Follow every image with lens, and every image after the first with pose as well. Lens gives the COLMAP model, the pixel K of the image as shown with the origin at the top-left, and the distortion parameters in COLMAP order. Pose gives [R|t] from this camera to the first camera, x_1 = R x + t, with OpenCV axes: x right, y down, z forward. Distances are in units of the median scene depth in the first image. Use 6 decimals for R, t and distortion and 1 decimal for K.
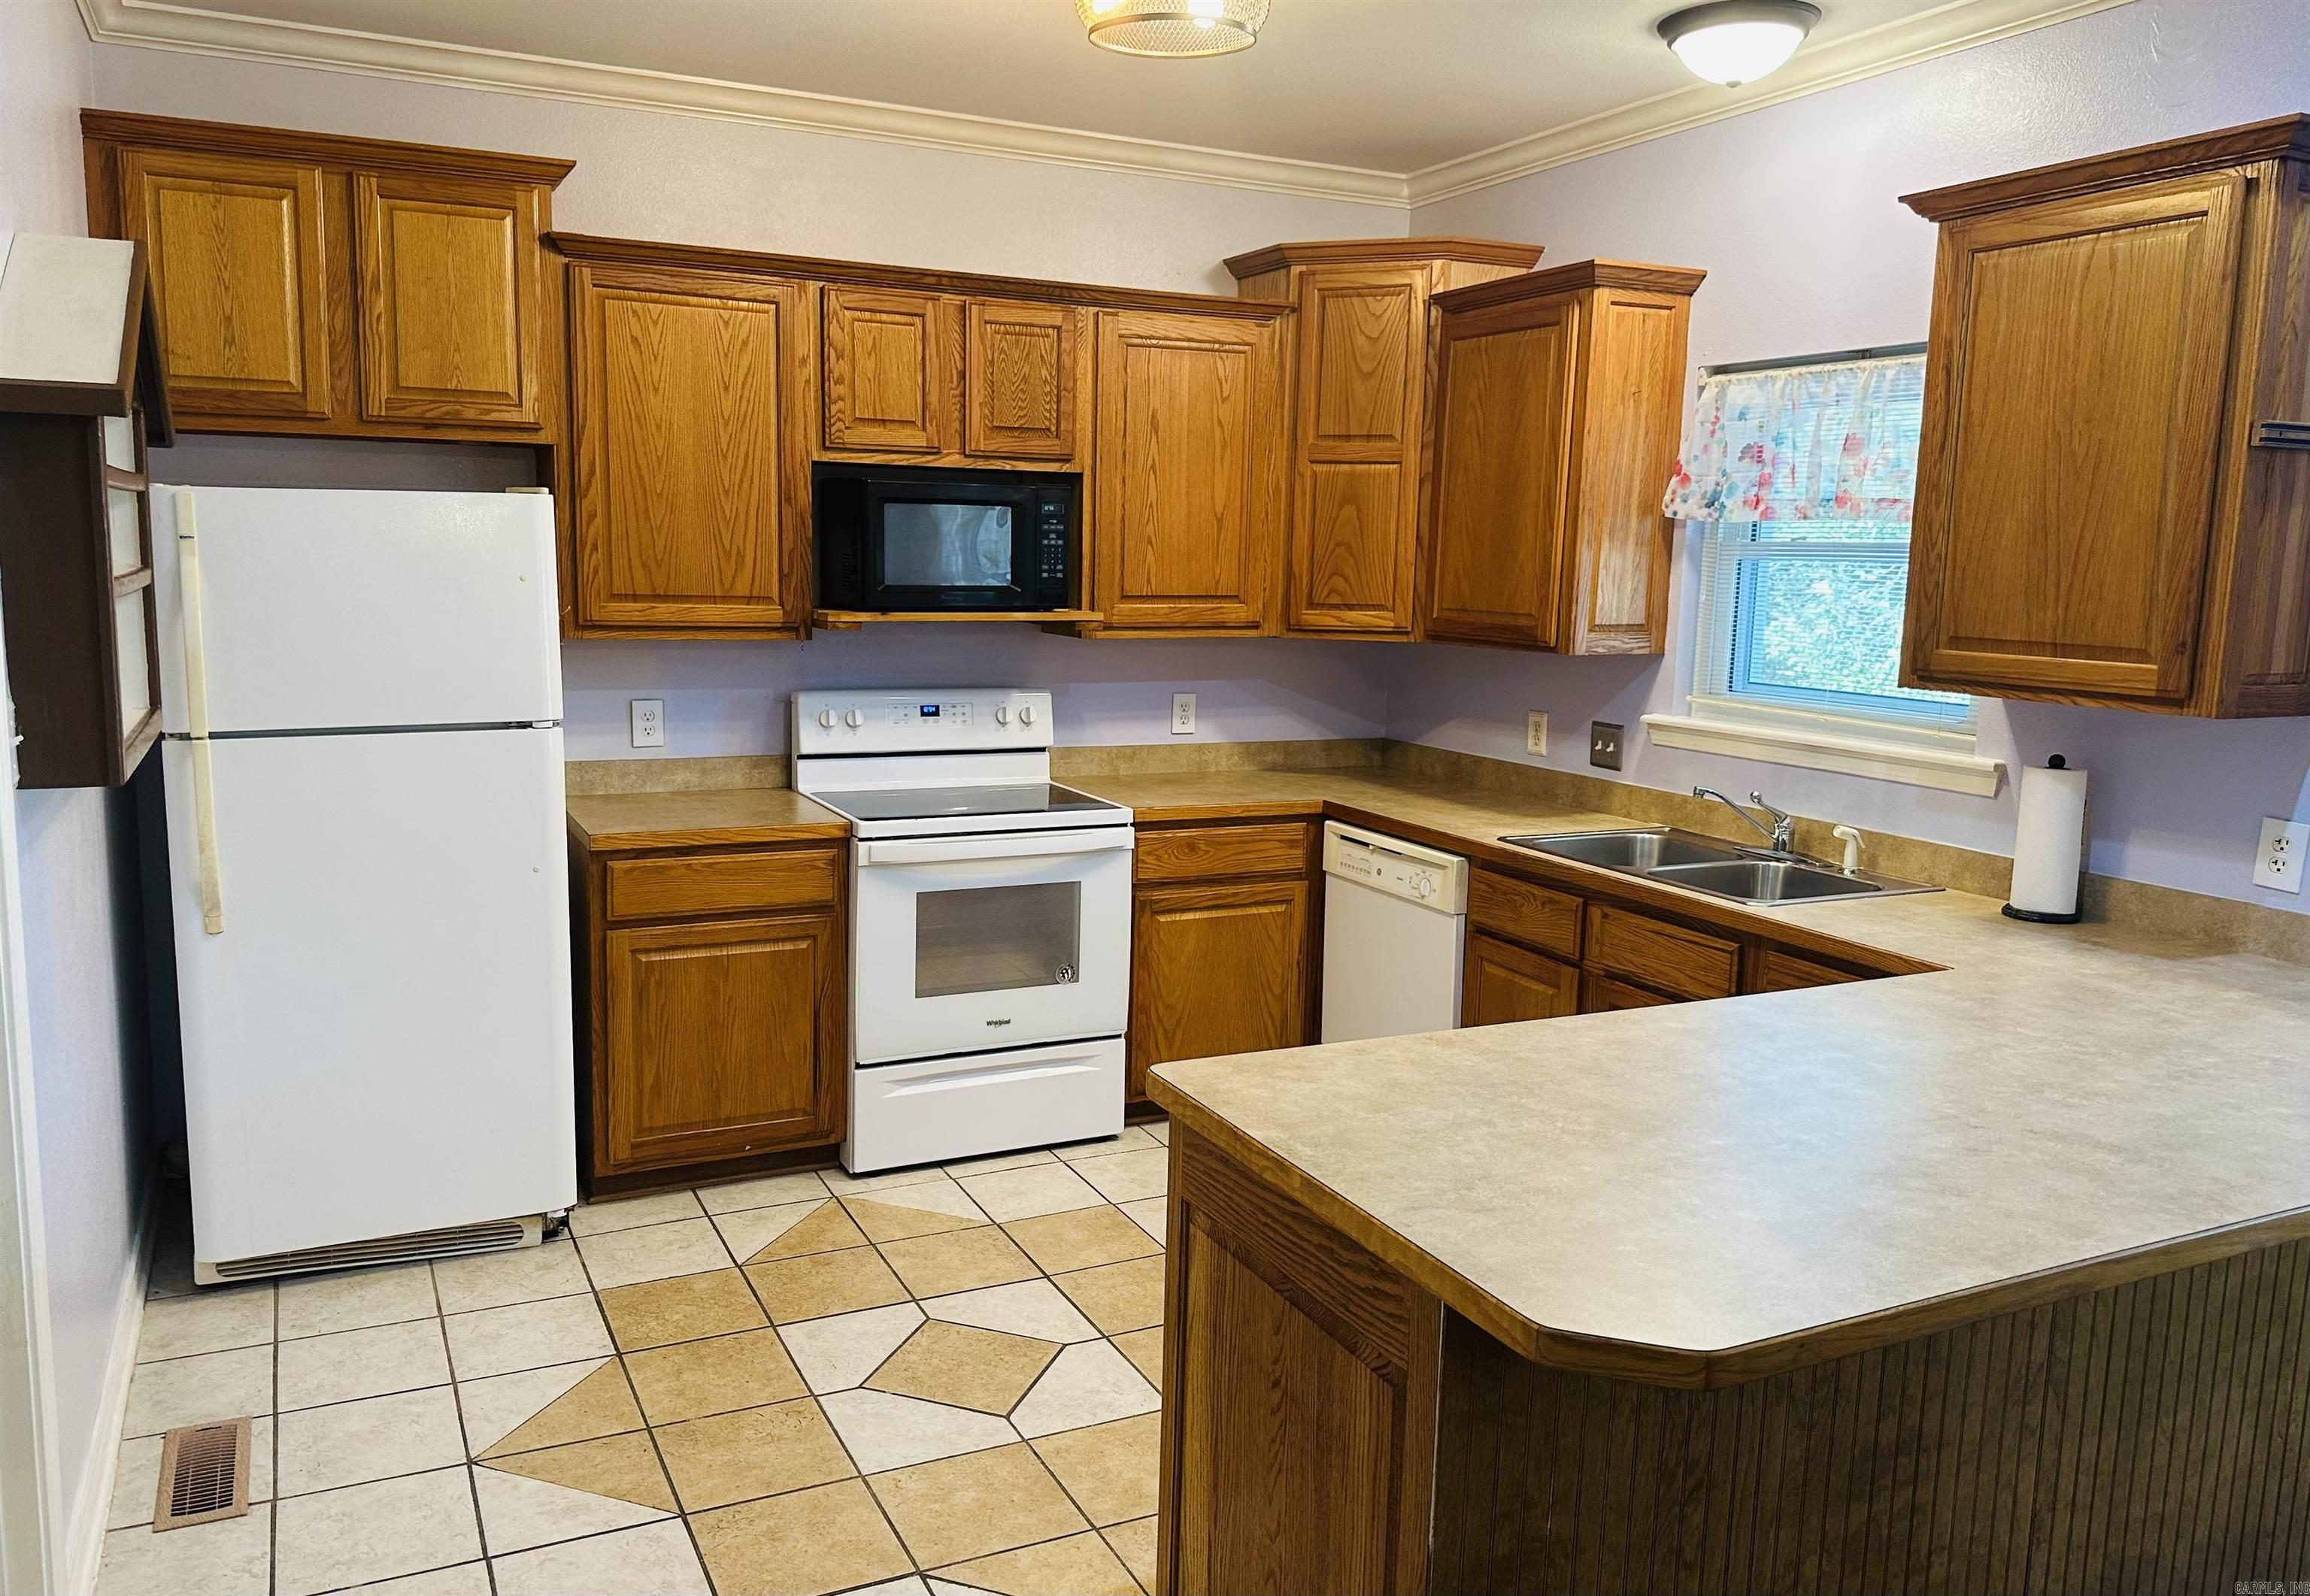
lens RADIAL K [[1751.2, 0, 1136.8], [0, 1751.2, 801.3], [0, 0, 1]] dist [0.053670, -0.004259]
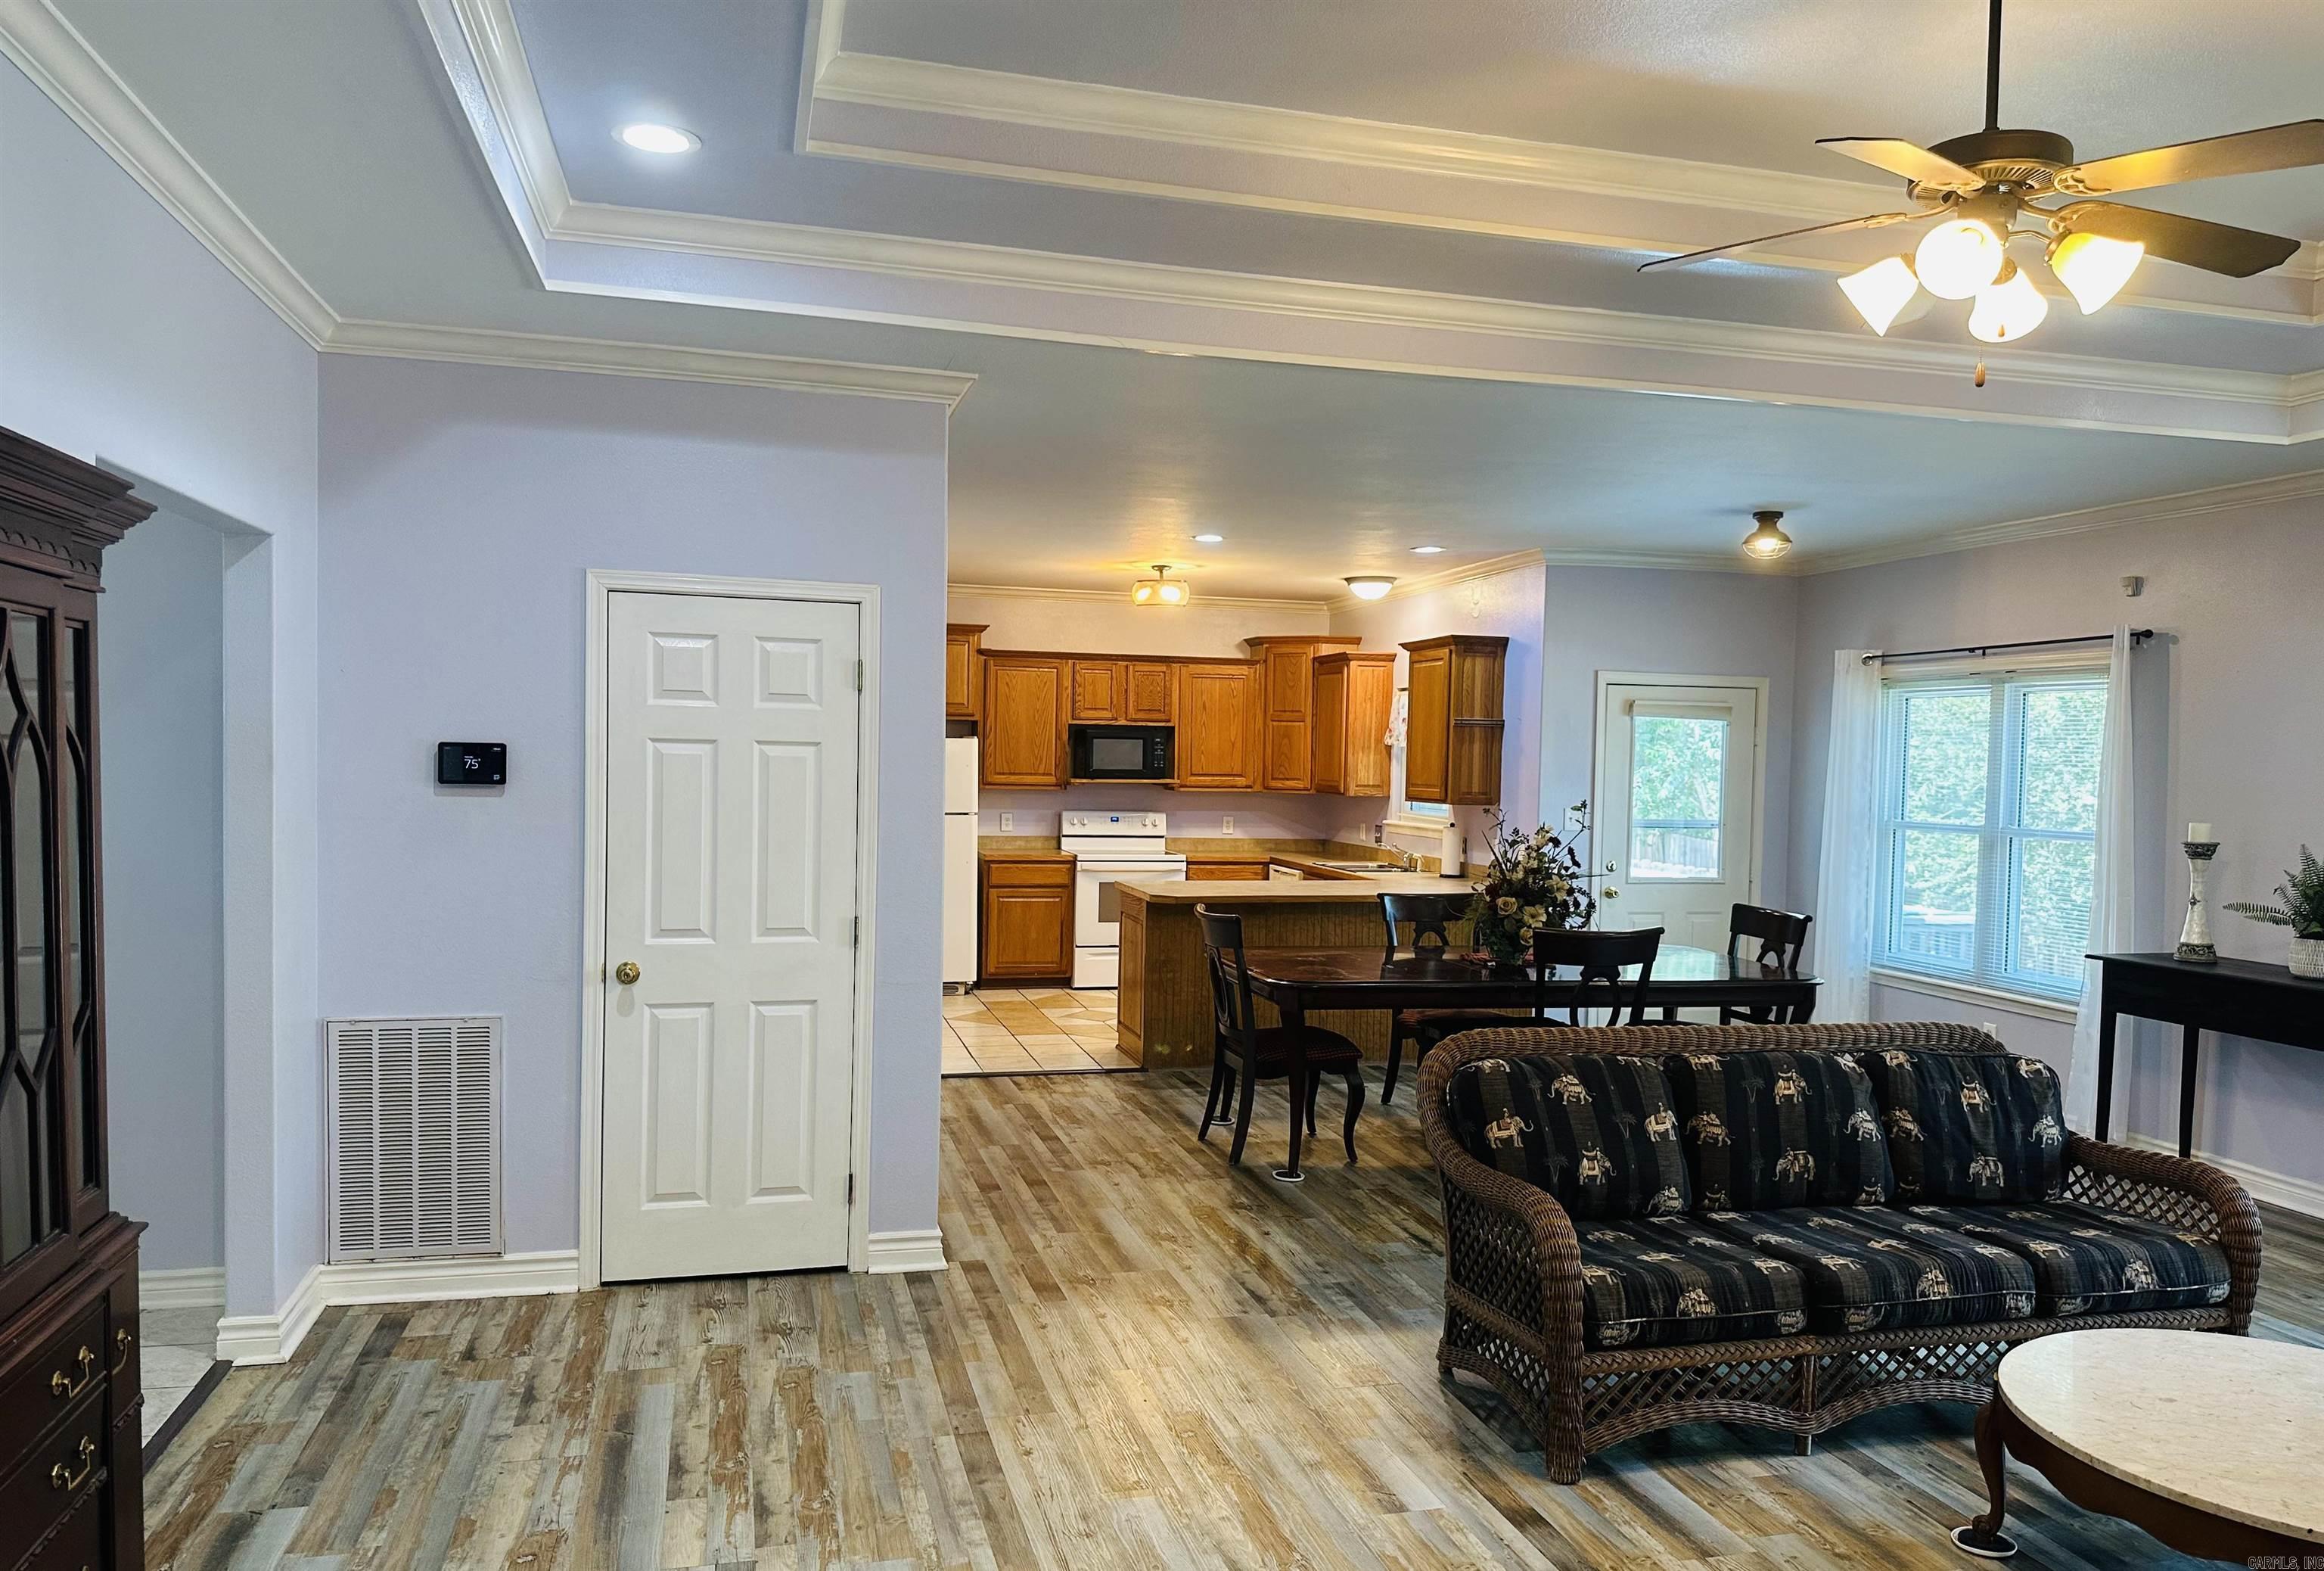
lens RADIAL K [[1620.1, 0, 1164.0], [0, 1620.1, 802.2], [0, 0, 1]] dist [-0.000644, 0.002308]
pose [[0.981886, 0.003897, -0.189433, 0.419151], [-0.026169, 0.992996, -0.115213, 0.202977], [0.187657, 0.118083, 0.975111, -1.346168]]
